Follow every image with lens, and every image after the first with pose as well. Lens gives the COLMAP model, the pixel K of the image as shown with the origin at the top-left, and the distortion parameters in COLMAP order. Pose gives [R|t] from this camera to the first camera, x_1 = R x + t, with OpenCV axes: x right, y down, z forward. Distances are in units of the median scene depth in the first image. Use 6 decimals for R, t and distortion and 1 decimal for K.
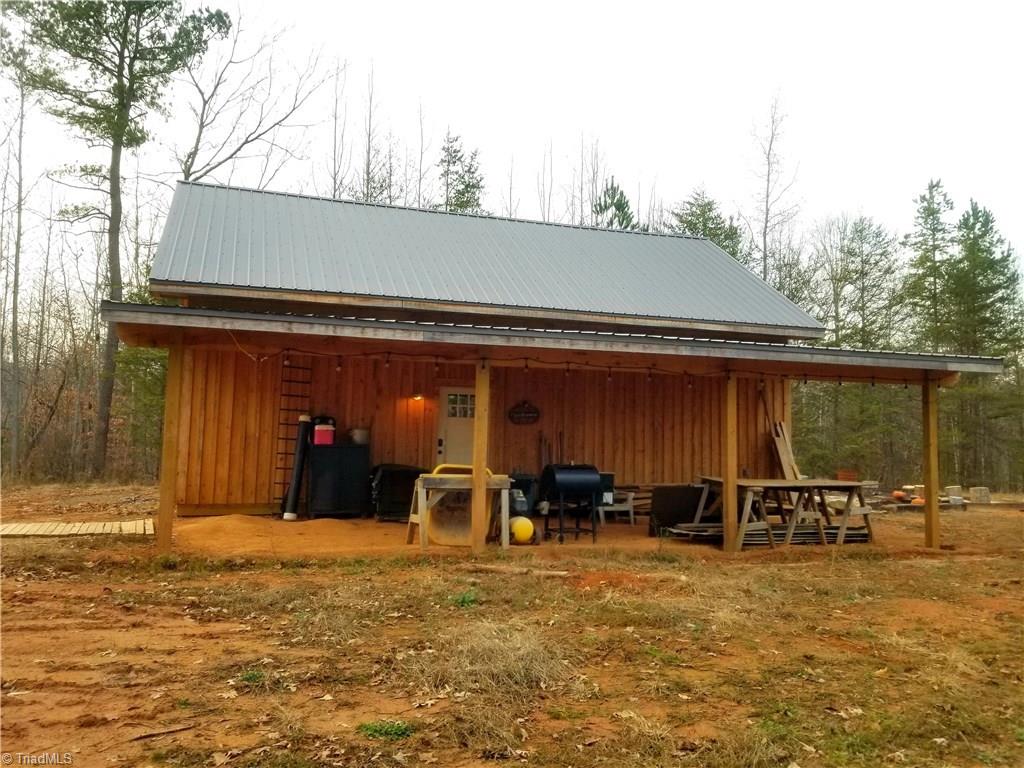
lens RADIAL K [[786.3, 0, 510.9], [0, 786.3, 370.1], [0, 0, 1]] dist [0.104787, -0.165728]
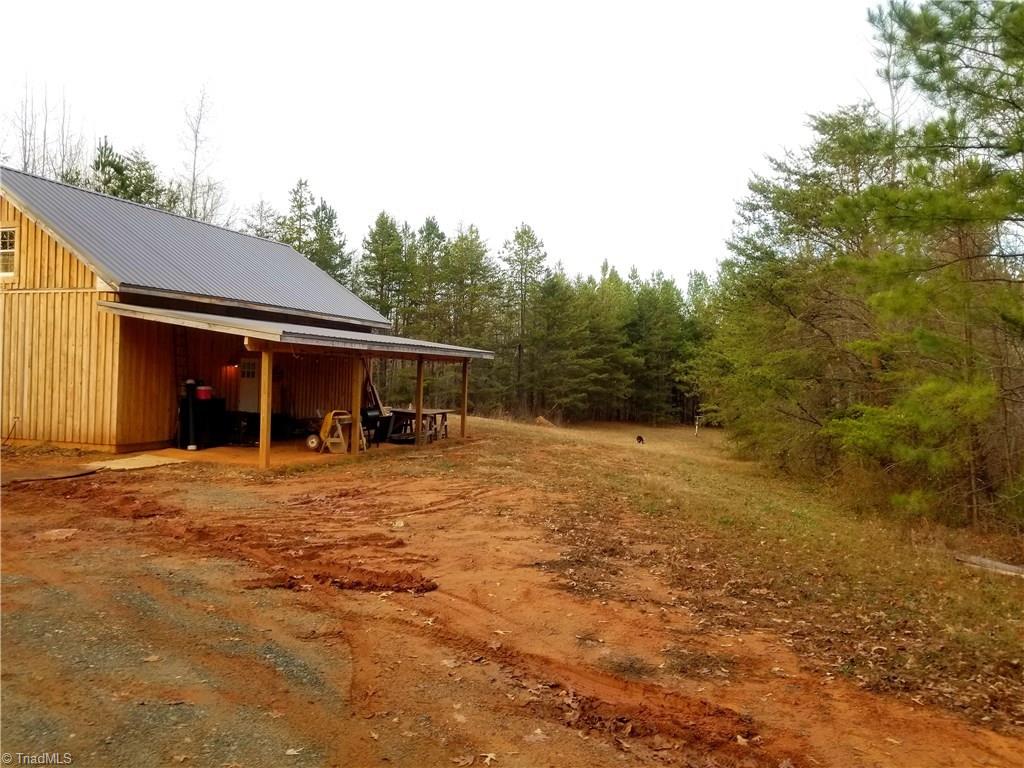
lens RADIAL K [[786.3, 0, 510.9], [0, 786.3, 370.1], [0, 0, 1]] dist [0.104787, -0.165728]
pose [[0.599302, 0.002548, 0.800519, -0.341351], [-0.084274, 0.994639, 0.059926, -0.030872], [-0.796075, -0.103376, 0.596304, -0.108316]]
